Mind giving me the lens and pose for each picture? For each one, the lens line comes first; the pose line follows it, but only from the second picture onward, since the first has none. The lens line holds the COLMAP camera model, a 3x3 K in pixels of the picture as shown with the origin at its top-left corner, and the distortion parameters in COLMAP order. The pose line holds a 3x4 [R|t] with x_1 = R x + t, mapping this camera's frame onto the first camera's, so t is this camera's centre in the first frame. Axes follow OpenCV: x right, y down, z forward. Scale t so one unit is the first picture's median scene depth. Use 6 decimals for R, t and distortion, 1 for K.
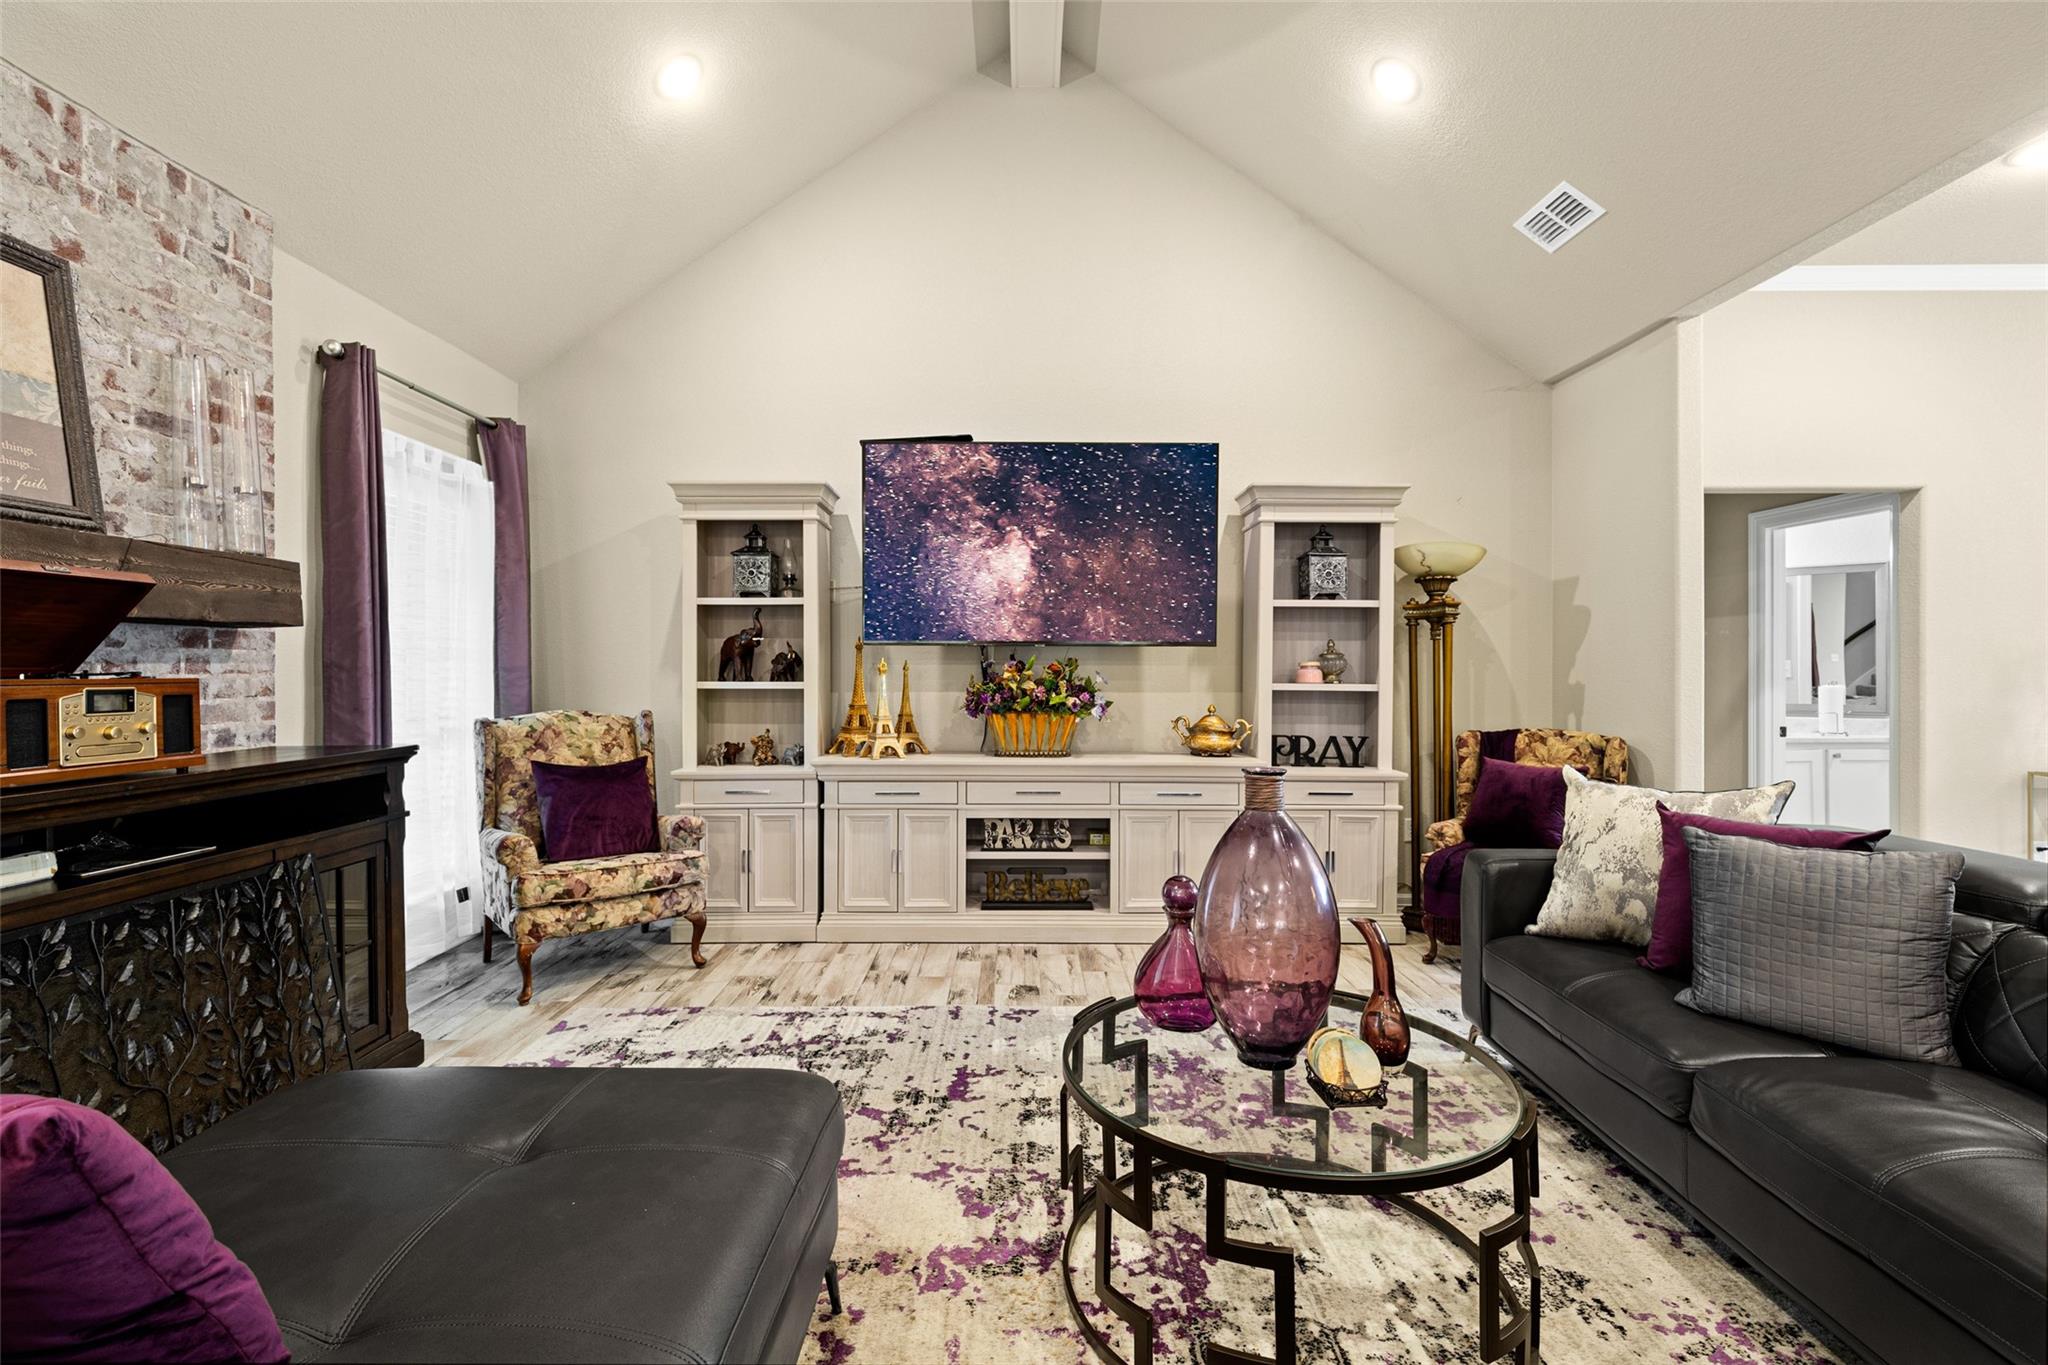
lens RADIAL K [[913.2, 0, 1014.8], [0, 913.2, 668.1], [0, 0, 1]] dist [0.007763, -0.001594]
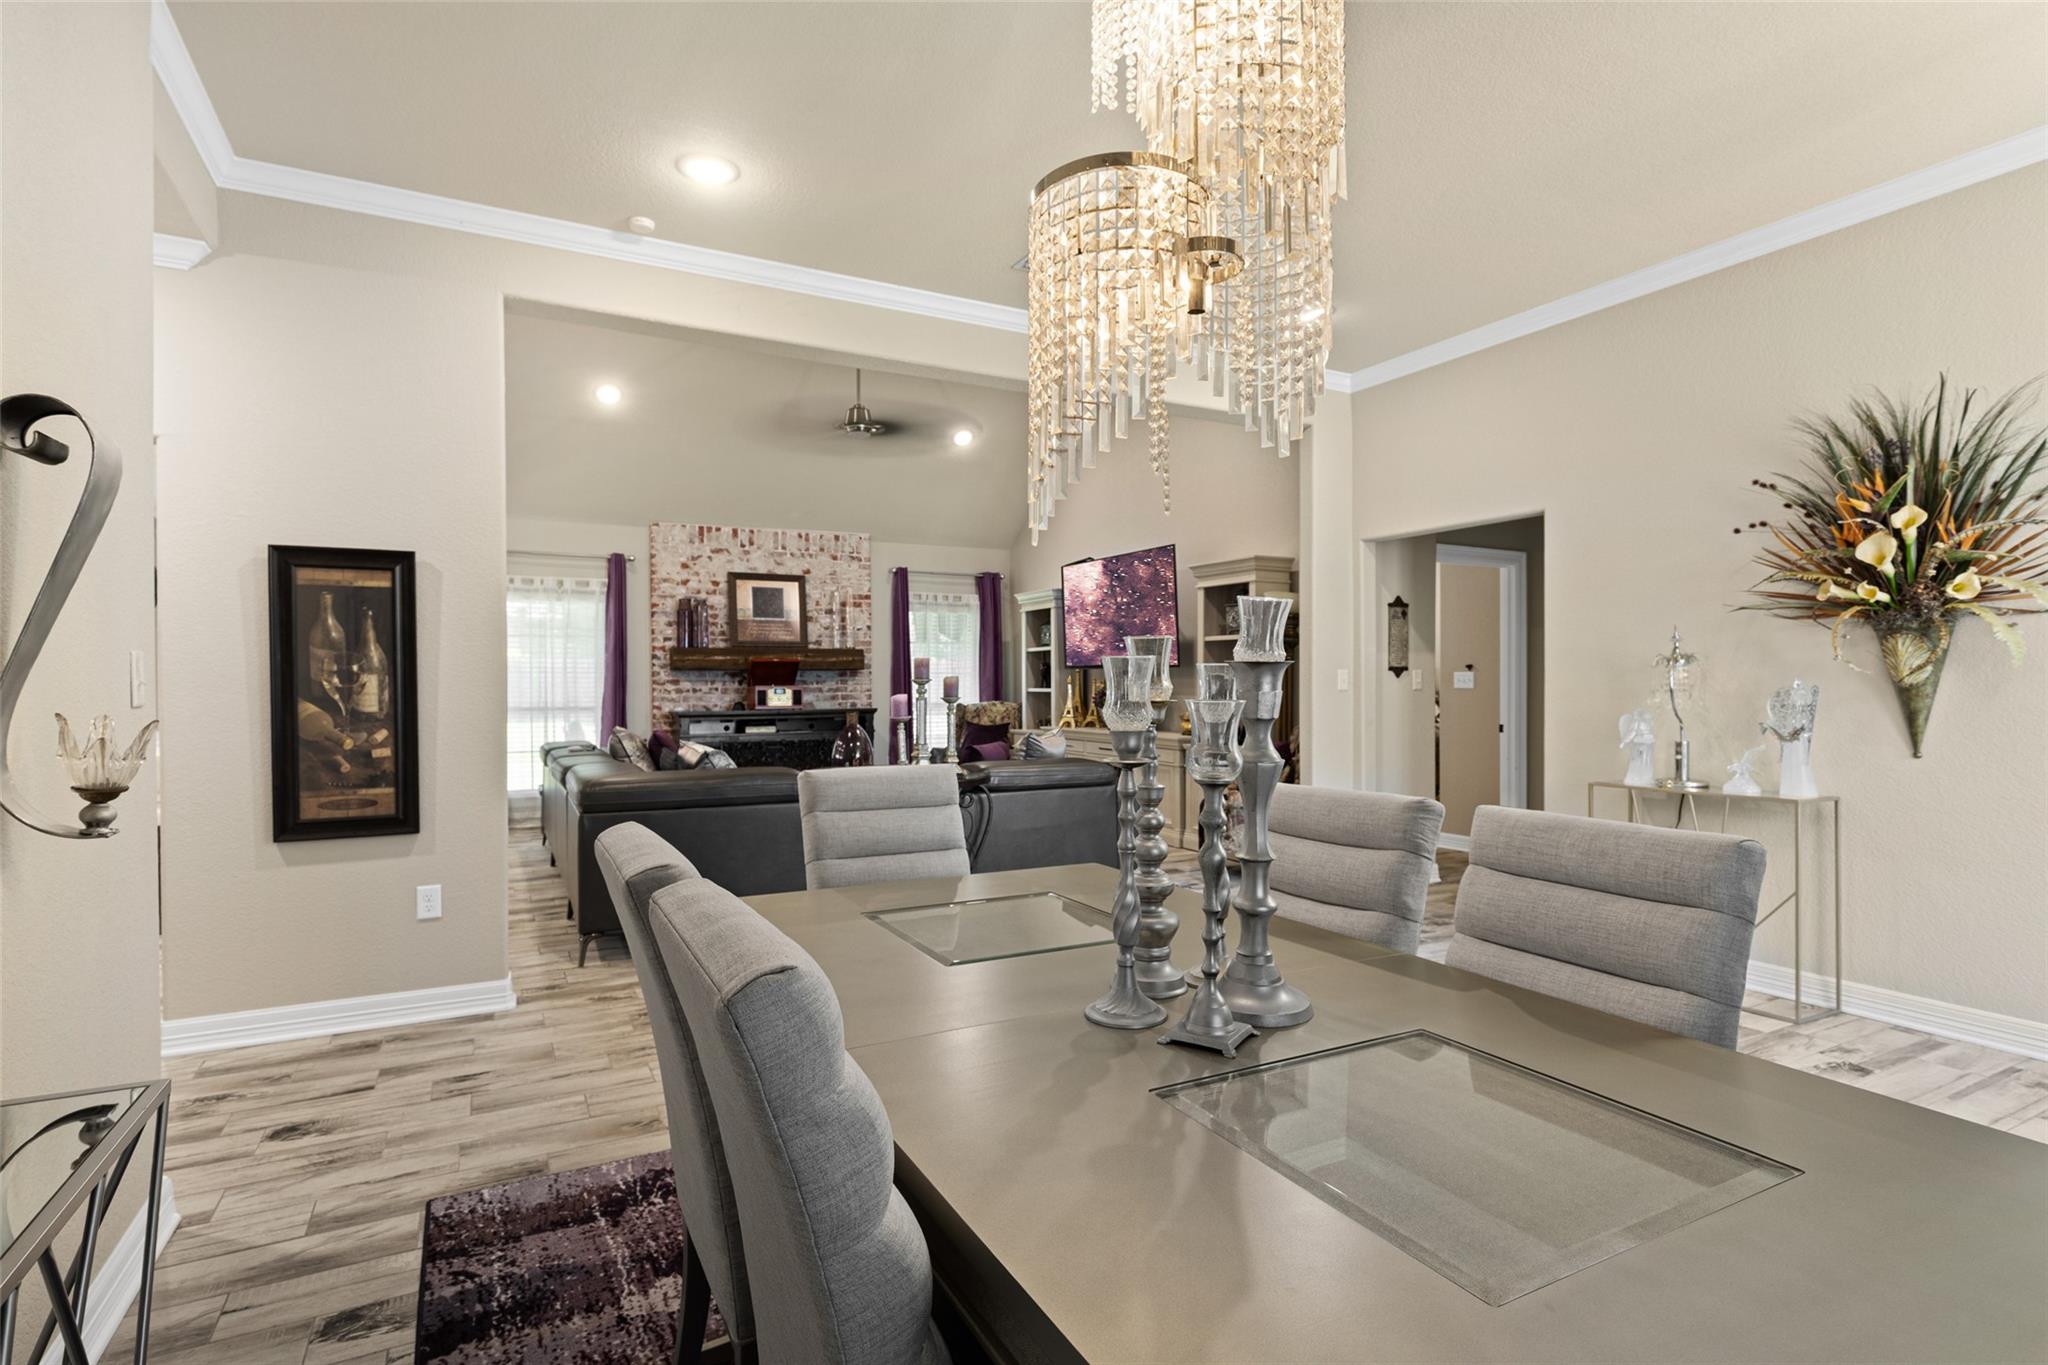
lens RADIAL K [[982.1, 0, 1019.8], [0, 982.1, 690.8], [0, 0, 1]] dist [0.001262, -0.001474]
pose [[0.467337, 0.003356, -0.884073, 2.491163], [0.006366, 0.999954, 0.007161, 0.005944], [0.884057, -0.008975, 0.467294, -0.090659]]
